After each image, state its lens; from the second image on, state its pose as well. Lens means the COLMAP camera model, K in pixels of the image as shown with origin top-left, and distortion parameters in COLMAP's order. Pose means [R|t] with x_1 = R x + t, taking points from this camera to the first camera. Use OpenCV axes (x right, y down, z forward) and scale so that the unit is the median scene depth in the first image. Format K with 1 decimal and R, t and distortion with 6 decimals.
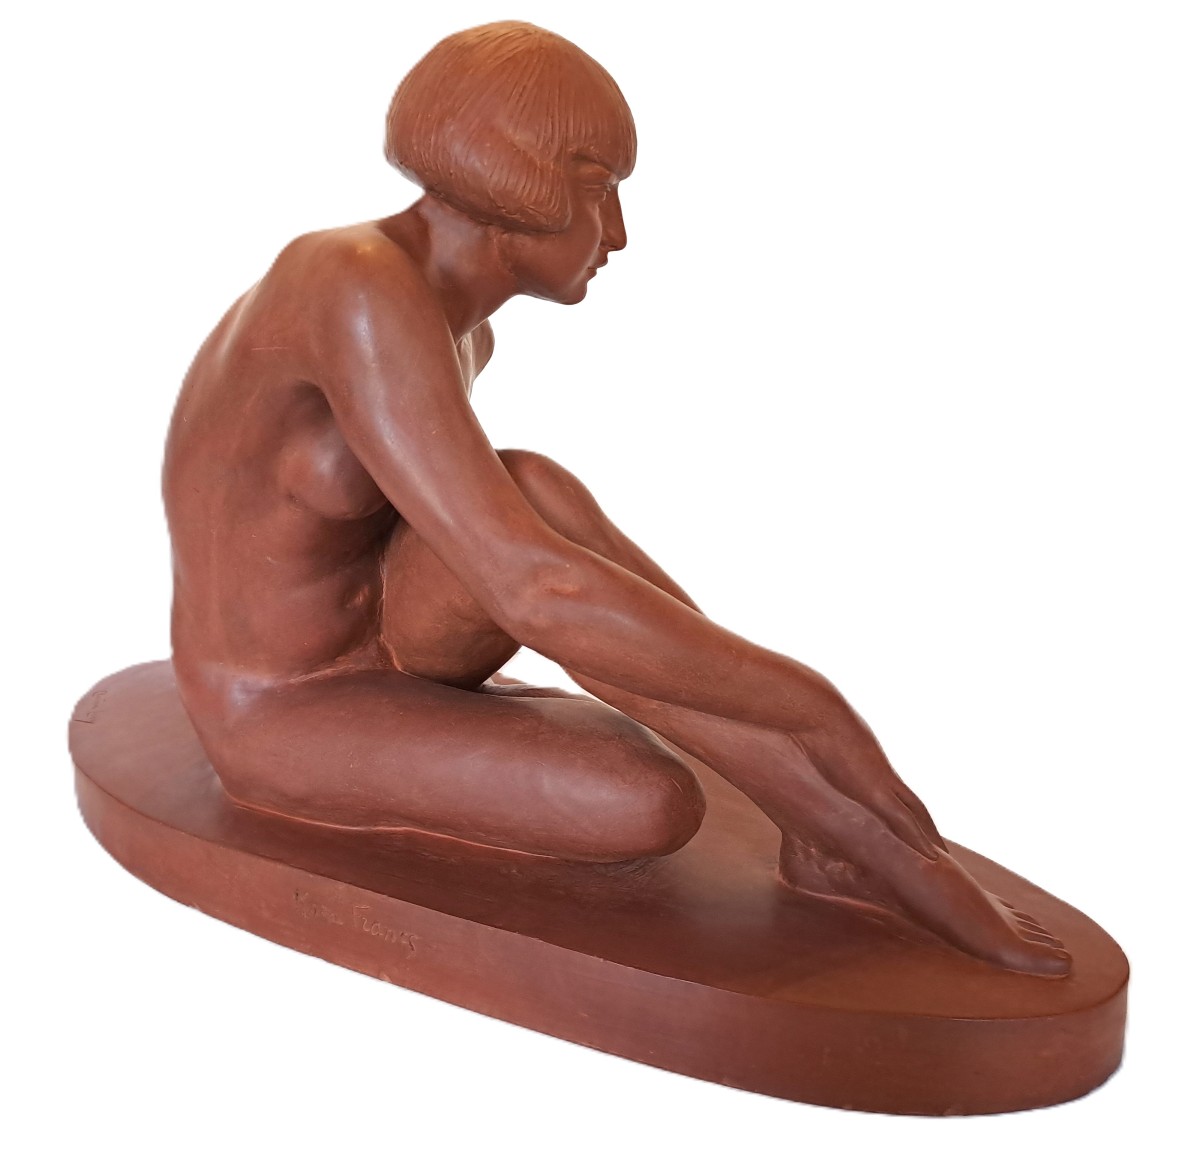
lens RADIAL K [[1052.8, 0, 596.3], [0, 1052.8, 578.8], [0, 0, 1]] dist [0.020851, 0.010701]
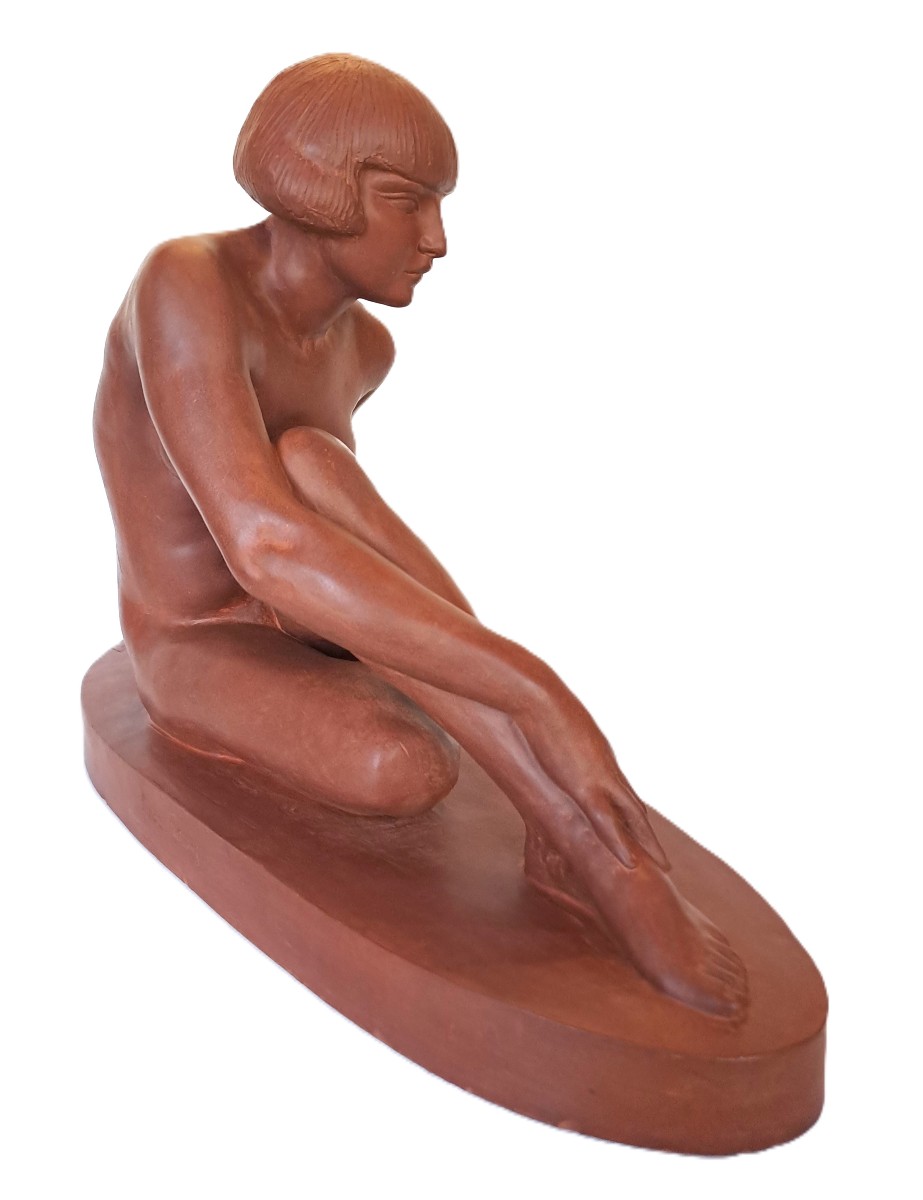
lens RADIAL K [[915.6, 0, 462.3], [0, 915.6, 578.1], [0, 0, 1]] dist [0.026370, -0.015221]
pose [[0.932053, 0.096880, -0.349130, 0.433629], [-0.110936, 0.993617, -0.020438, 0.037366], [0.344922, 0.057781, 0.936851, 0.147708]]
